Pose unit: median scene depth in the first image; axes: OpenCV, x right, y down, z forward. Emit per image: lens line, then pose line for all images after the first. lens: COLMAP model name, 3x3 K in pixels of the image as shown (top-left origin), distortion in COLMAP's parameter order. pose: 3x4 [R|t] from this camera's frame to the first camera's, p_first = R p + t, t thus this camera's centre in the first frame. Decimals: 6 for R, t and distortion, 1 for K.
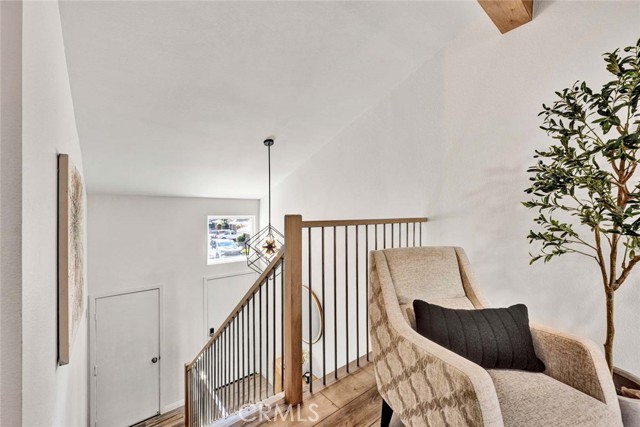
lens RADIAL K [[264.4, 0, 320.6], [0, 264.4, 217.4], [0, 0, 1]] dist [-0.001060, -0.000211]
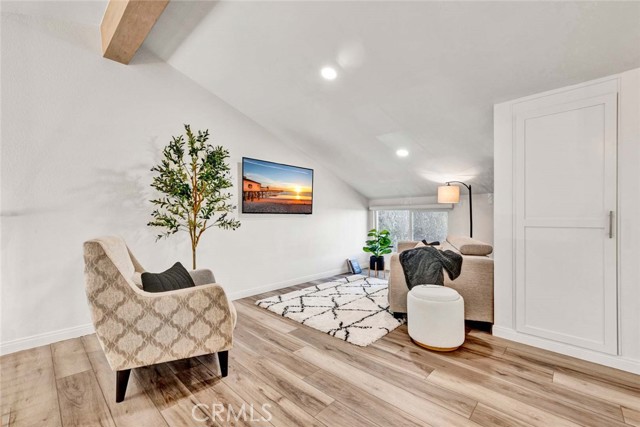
lens RADIAL K [[264.4, 0, 320.6], [0, 264.4, 217.4], [0, 0, 1]] dist [-0.001060, -0.000211]
pose [[-0.131086, -0.007332, 0.991344, -0.974846], [0.018222, 0.999786, 0.009804, 0.049743], [-0.991203, 0.019349, -0.130925, 0.319378]]
